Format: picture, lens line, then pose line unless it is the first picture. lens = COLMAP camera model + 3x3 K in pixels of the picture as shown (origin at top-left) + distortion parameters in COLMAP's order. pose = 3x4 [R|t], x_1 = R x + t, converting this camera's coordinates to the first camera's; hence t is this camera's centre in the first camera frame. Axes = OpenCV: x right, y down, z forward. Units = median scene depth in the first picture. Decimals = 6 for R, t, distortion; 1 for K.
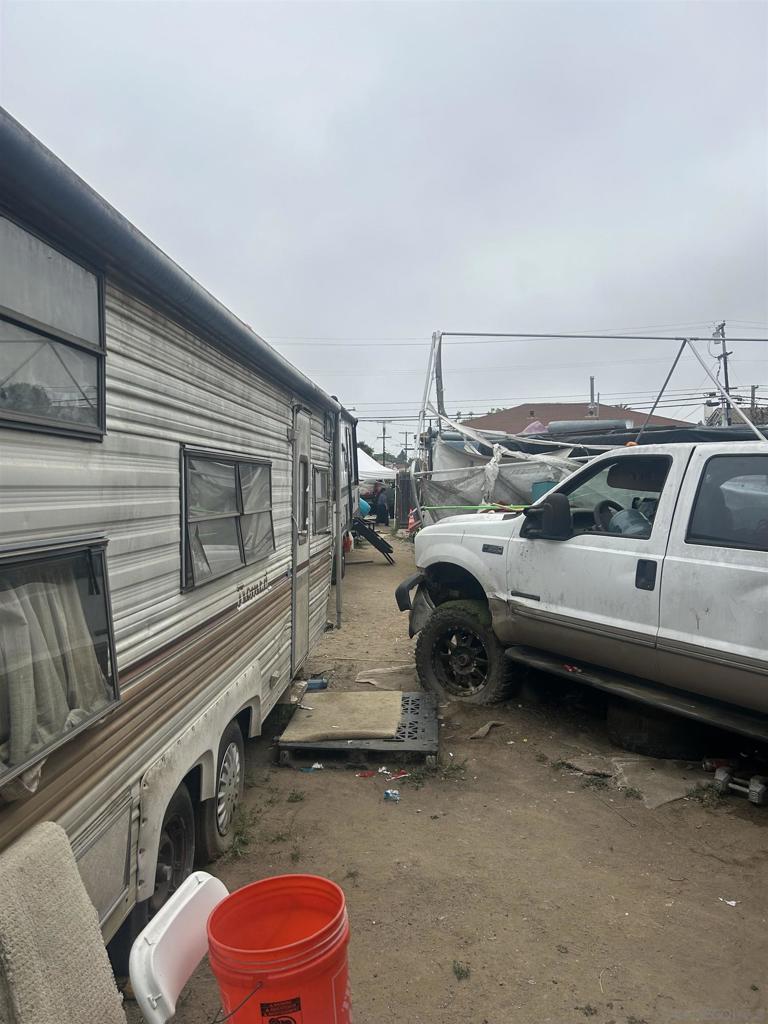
lens RADIAL K [[777.5, 0, 384.2], [0, 777.5, 511.9], [0, 0, 1]] dist [0.036624, -0.034303]
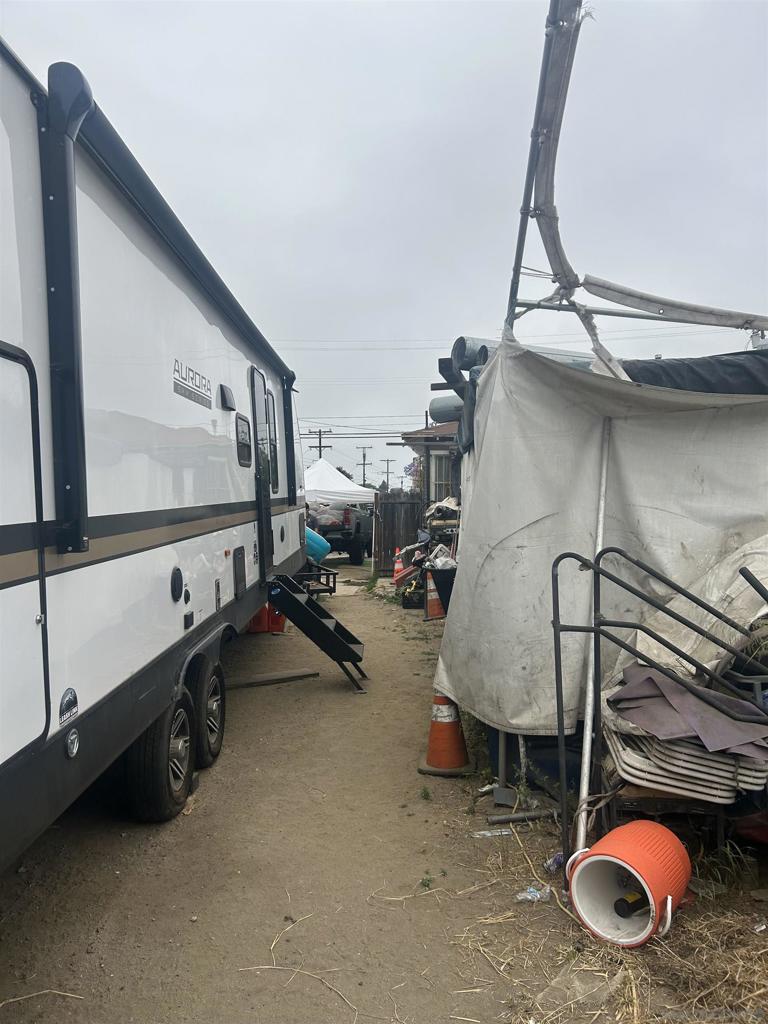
lens RADIAL K [[777.5, 0, 384.0], [0, 777.5, 513.1], [0, 0, 1]] dist [0.036624, -0.034303]
pose [[0.999672, -0.010473, 0.023355, 0.009444], [0.011339, 0.999241, -0.037276, -0.007753], [-0.022947, 0.037529, 0.999032, 0.372637]]
